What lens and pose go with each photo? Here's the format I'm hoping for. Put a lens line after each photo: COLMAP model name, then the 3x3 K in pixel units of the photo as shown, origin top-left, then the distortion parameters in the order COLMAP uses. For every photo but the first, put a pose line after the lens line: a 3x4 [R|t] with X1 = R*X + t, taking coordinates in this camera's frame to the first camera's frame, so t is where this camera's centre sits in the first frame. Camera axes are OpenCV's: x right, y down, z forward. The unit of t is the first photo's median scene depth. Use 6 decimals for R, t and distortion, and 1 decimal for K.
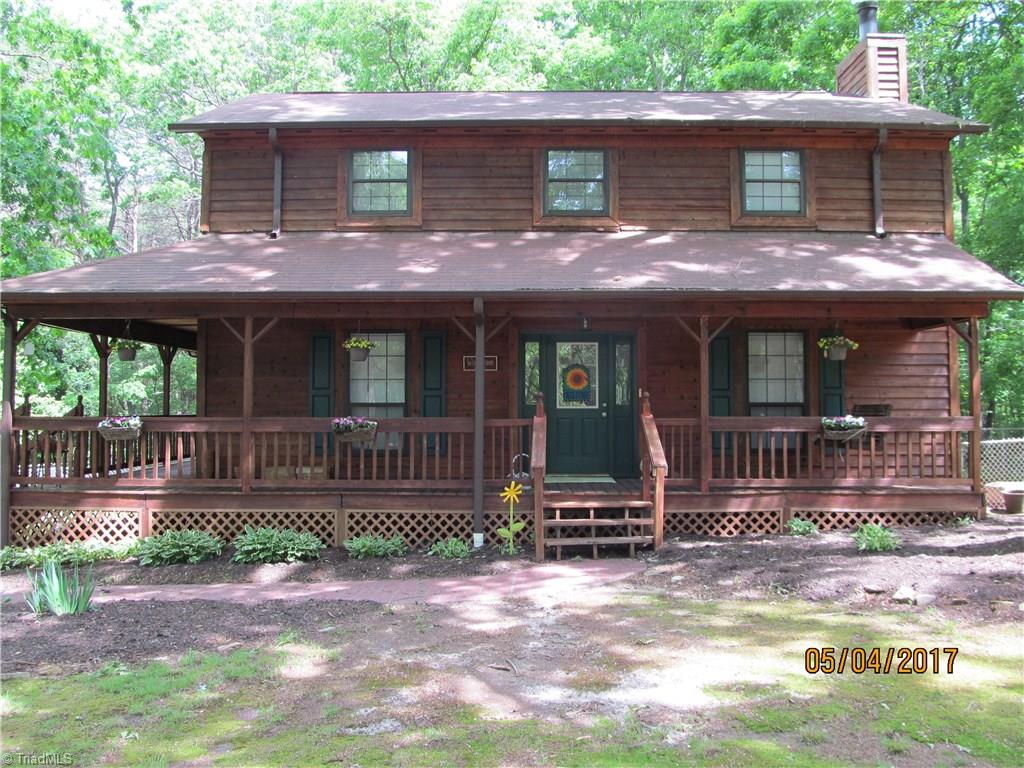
lens RADIAL K [[850.9, 0, 505.3], [0, 850.9, 381.0], [0, 0, 1]] dist [-0.071396, 0.032933]
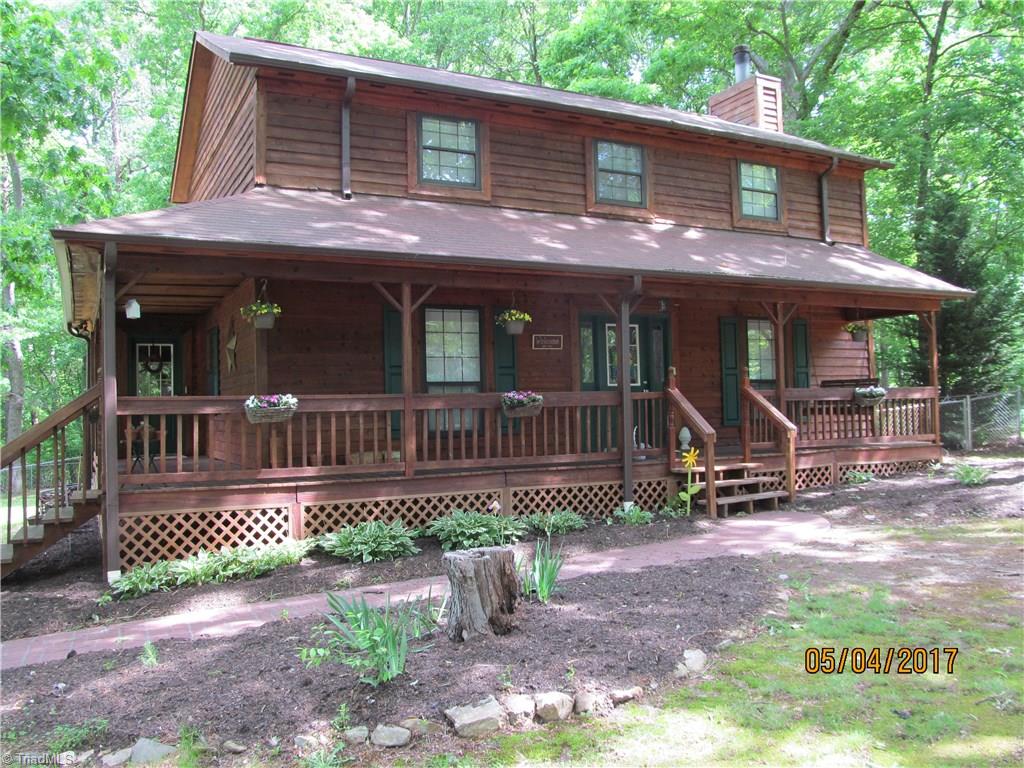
lens RADIAL K [[850.9, 0, 504.1], [0, 850.9, 378.5], [0, 0, 1]] dist [-0.071396, 0.032933]
pose [[0.886656, -0.003381, 0.462418, -0.547740], [0.002667, 0.999994, 0.002198, 0.021052], [-0.462422, -0.000716, 0.886659, 0.122041]]
